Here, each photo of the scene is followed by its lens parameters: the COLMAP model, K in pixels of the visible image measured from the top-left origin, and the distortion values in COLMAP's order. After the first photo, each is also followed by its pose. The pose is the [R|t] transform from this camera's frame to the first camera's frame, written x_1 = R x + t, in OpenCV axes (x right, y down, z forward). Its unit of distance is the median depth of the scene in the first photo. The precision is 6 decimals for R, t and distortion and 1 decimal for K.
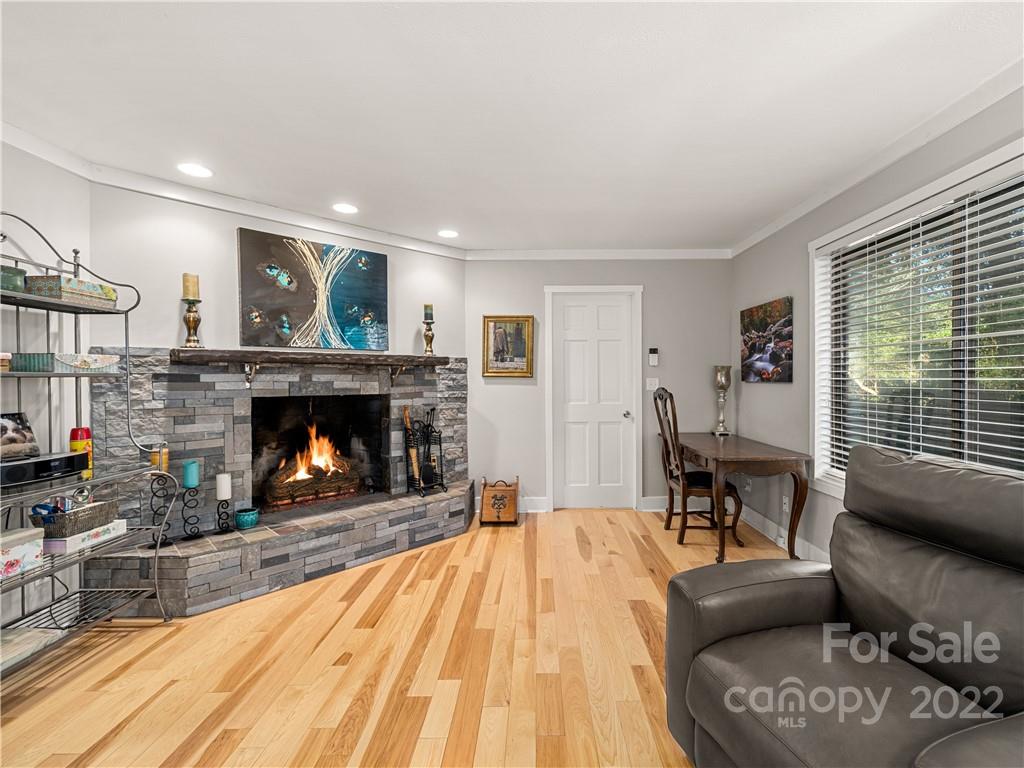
lens RADIAL K [[464.9, 0, 512.8], [0, 464.9, 378.8], [0, 0, 1]] dist [-0.001553, -0.000196]
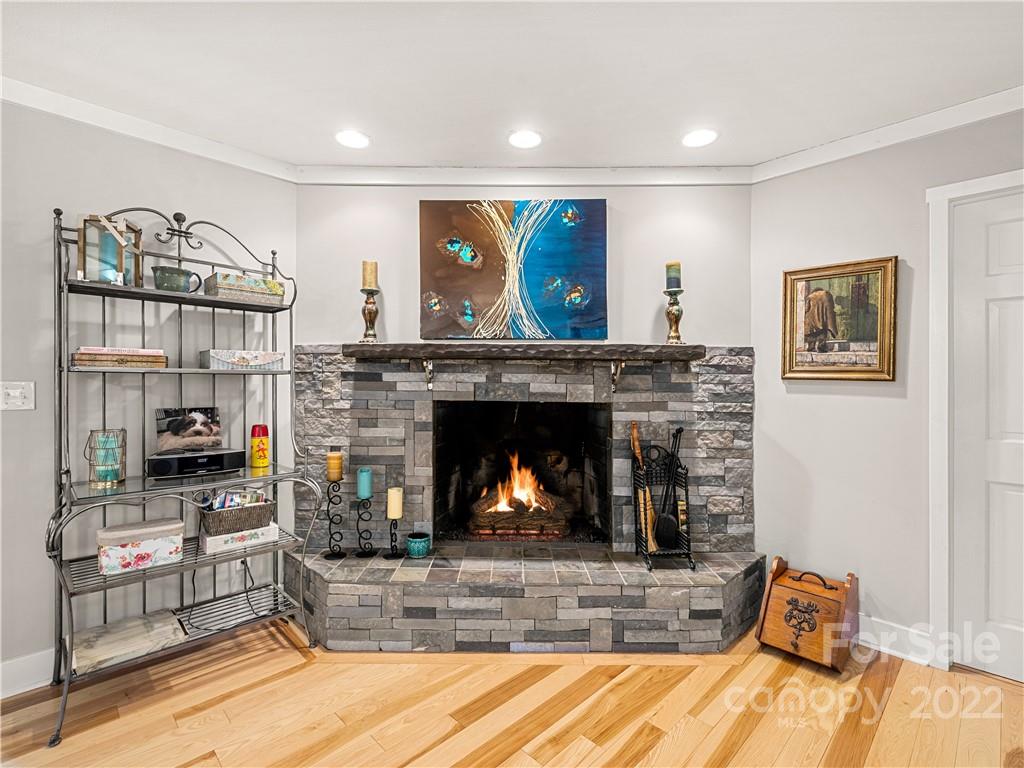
lens RADIAL K [[464.9, 0, 512.8], [0, 464.9, 378.8], [0, 0, 1]] dist [-0.001553, -0.000196]
pose [[0.724175, 0.006318, -0.689588, 0.116079], [-0.012556, 0.999913, -0.004025, 0.002136], [0.689502, 0.011573, 0.724191, 0.469713]]
